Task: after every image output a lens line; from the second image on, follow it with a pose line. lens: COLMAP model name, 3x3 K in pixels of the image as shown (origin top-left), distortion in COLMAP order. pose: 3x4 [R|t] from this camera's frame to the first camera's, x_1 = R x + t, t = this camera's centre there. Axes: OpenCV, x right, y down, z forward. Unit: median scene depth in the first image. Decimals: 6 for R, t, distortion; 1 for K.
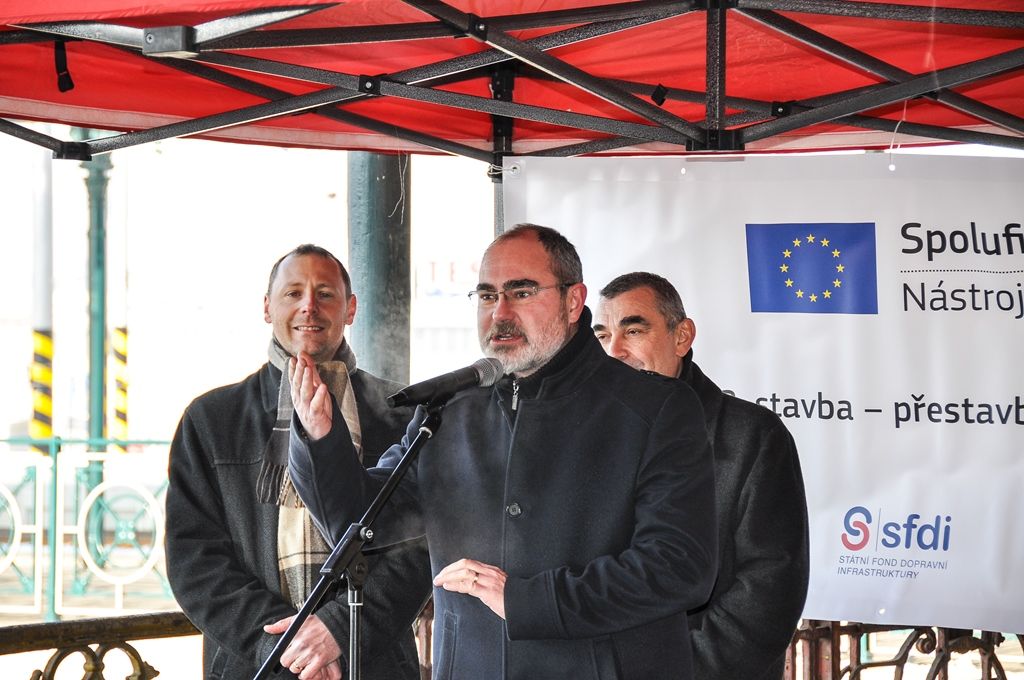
lens RADIAL K [[4001.3, 0, 512.0], [0, 4001.3, 340.0], [0, 0, 1]] dist [0.905535, 2.445172]
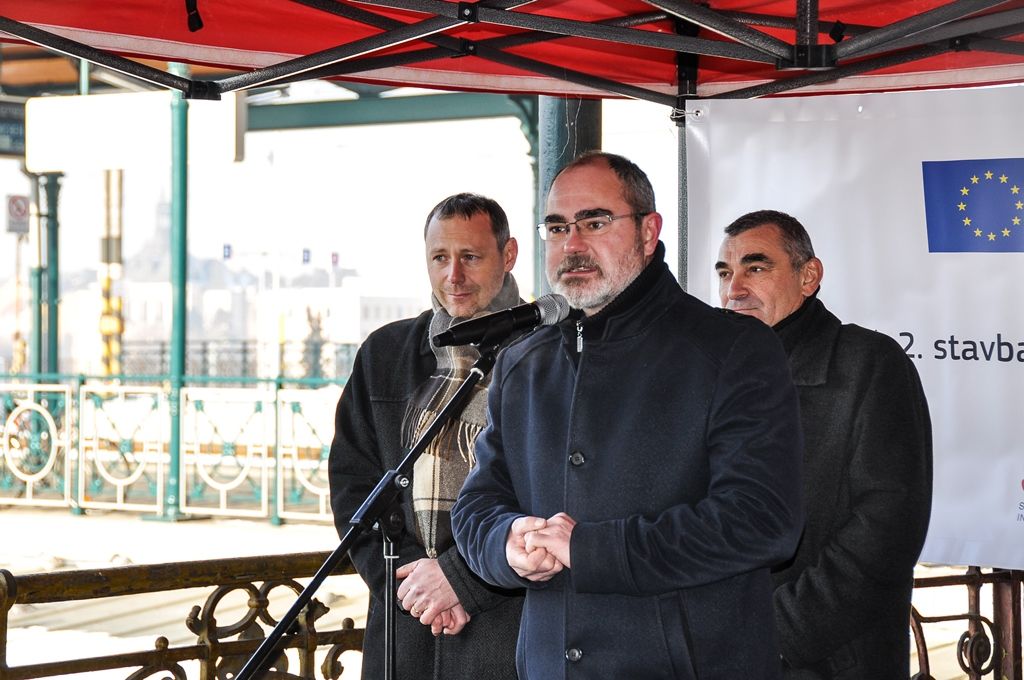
lens RADIAL K [[3031.4, 0, 513.1], [0, 3031.4, 354.7], [0, 0, 1]] dist [0.735543, -2.387893]
pose [[0.985367, -0.000189, -0.170443, 0.096676], [0.002763, 0.999886, 0.014863, 0.007274], [0.170421, -0.015117, 0.985255, 0.272566]]
